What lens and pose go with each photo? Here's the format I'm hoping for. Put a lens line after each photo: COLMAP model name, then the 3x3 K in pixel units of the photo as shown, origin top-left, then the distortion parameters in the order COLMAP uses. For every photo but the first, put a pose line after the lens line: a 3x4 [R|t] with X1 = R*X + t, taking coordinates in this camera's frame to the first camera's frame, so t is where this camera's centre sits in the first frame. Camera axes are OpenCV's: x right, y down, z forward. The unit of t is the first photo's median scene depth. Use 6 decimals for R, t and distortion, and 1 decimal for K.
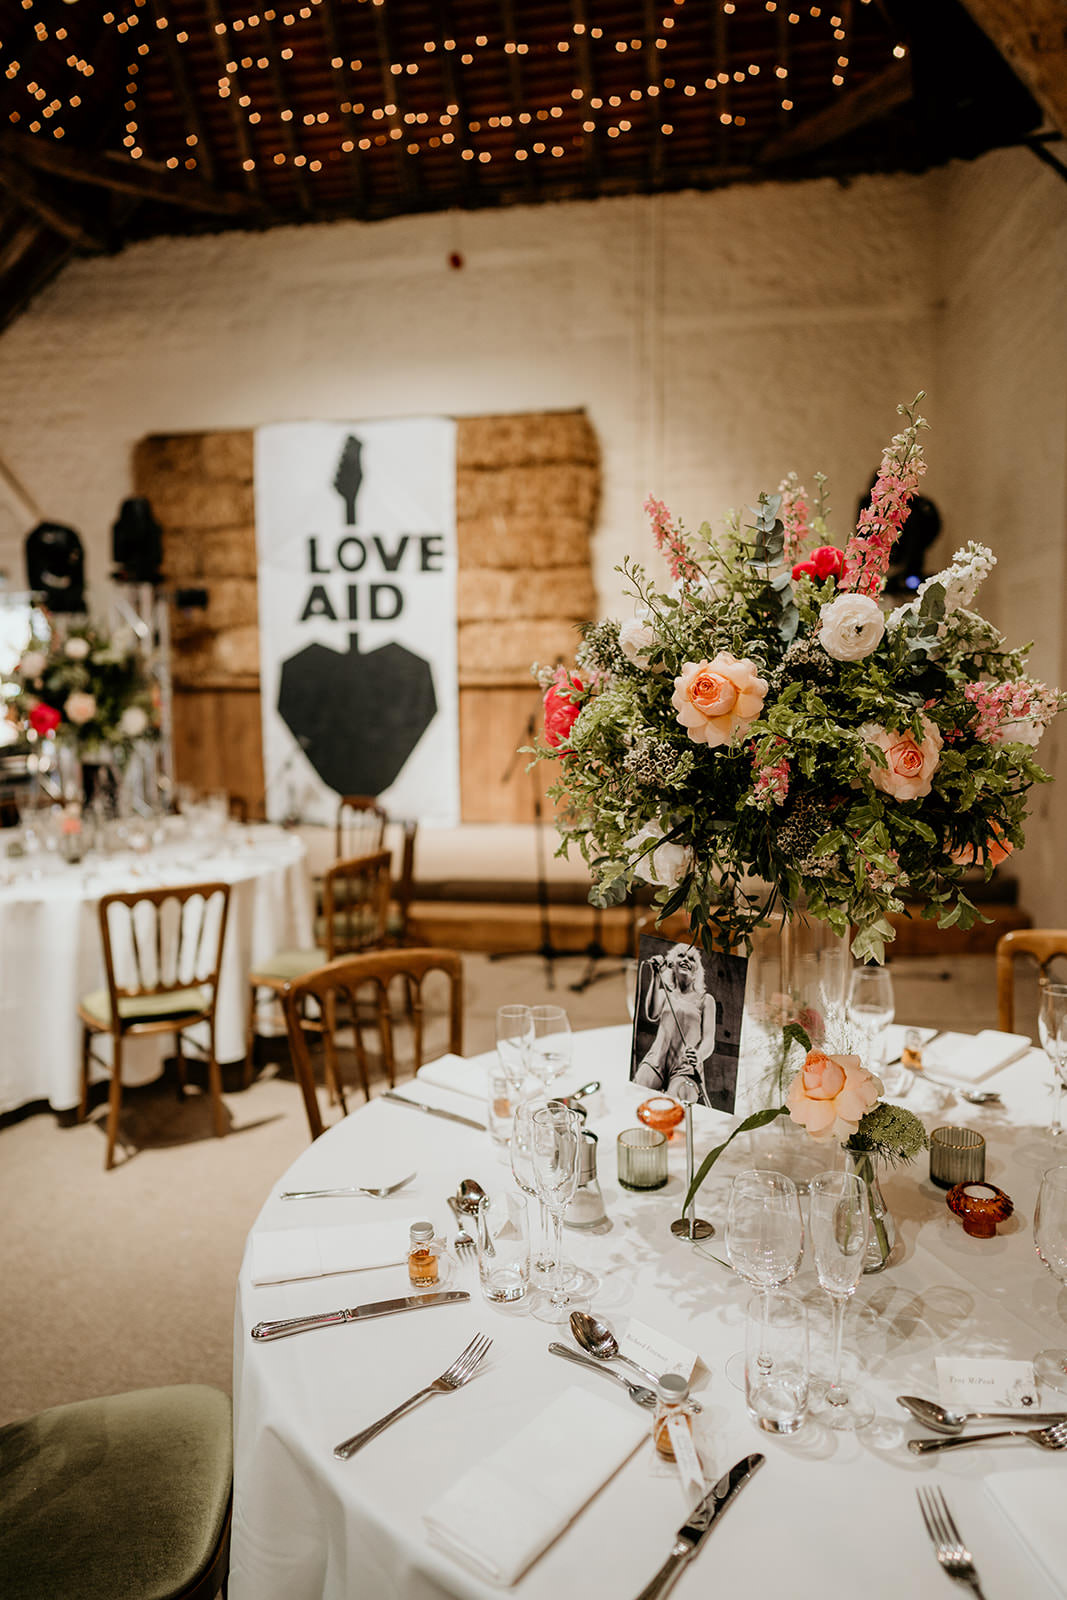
lens RADIAL K [[1067.8, 0, 533.5], [0, 1067.8, 800.0], [0, 0, 1]] dist [-0.030739, 0.045090]
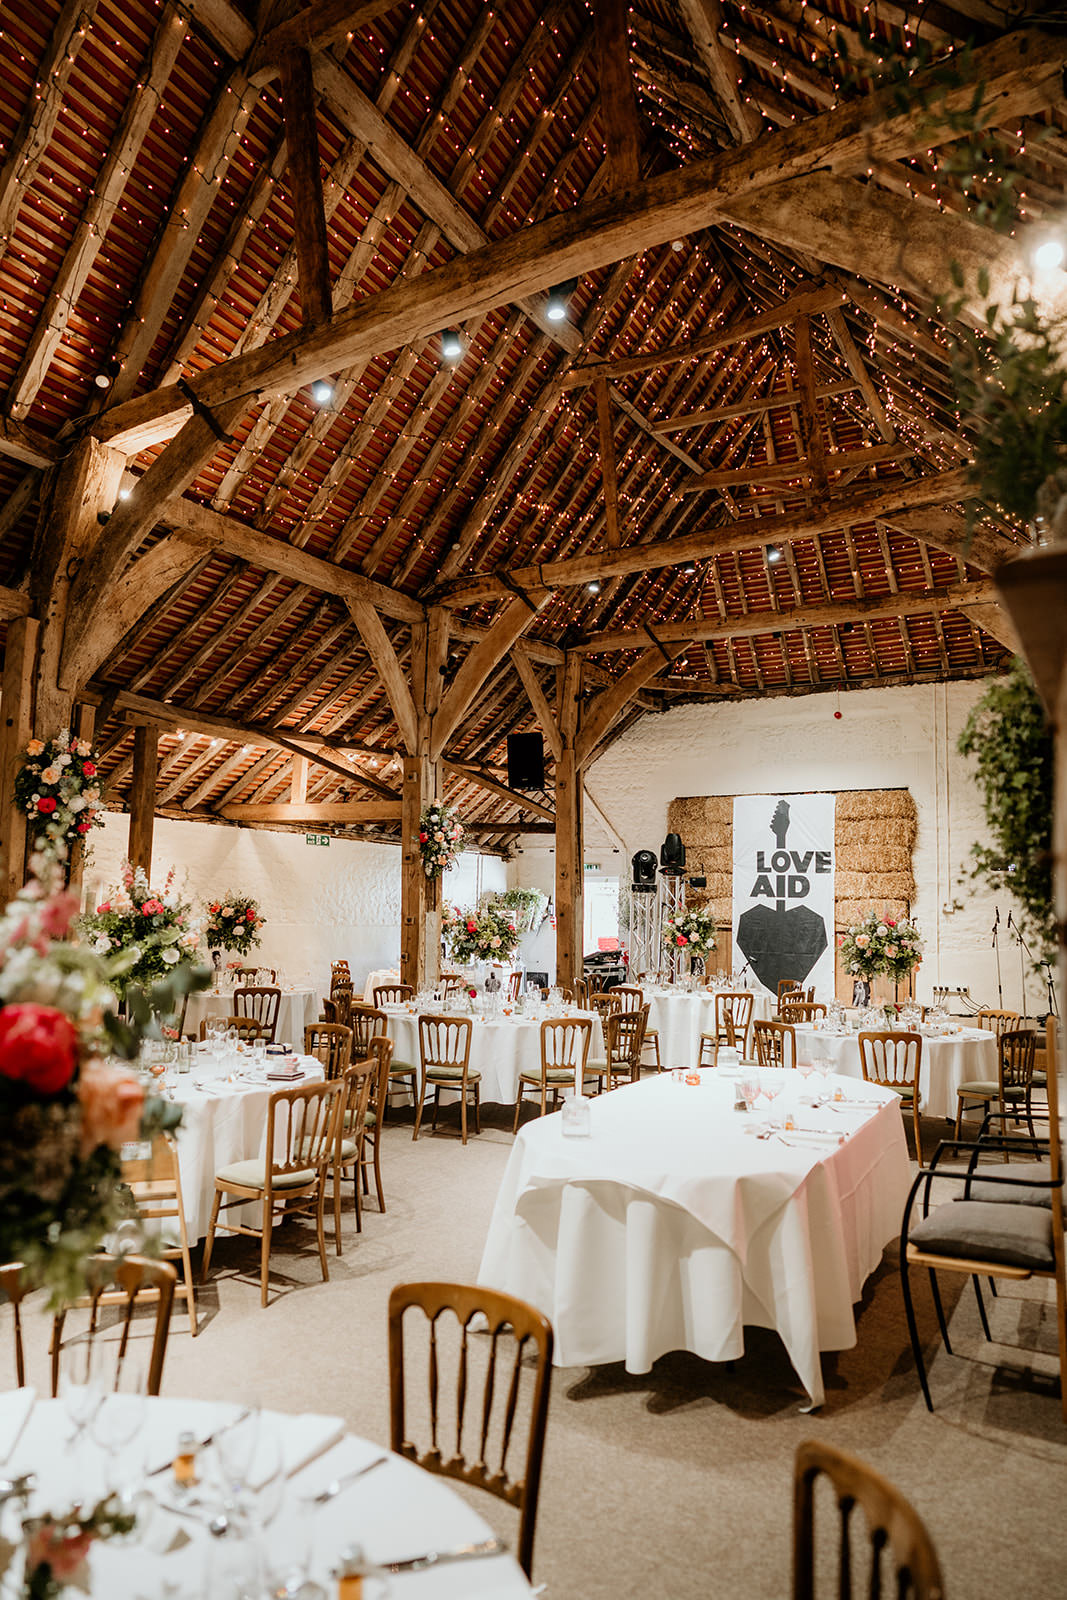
lens RADIAL K [[1067.8, 0, 533.5], [0, 1067.8, 800.0], [0, 0, 1]] dist [-0.030739, 0.045090]
pose [[0.934313, -0.006142, -0.356400, 0.100138], [-0.071296, 0.976427, -0.203731, 0.086506], [0.349250, 0.215758, 0.911851, -0.946870]]
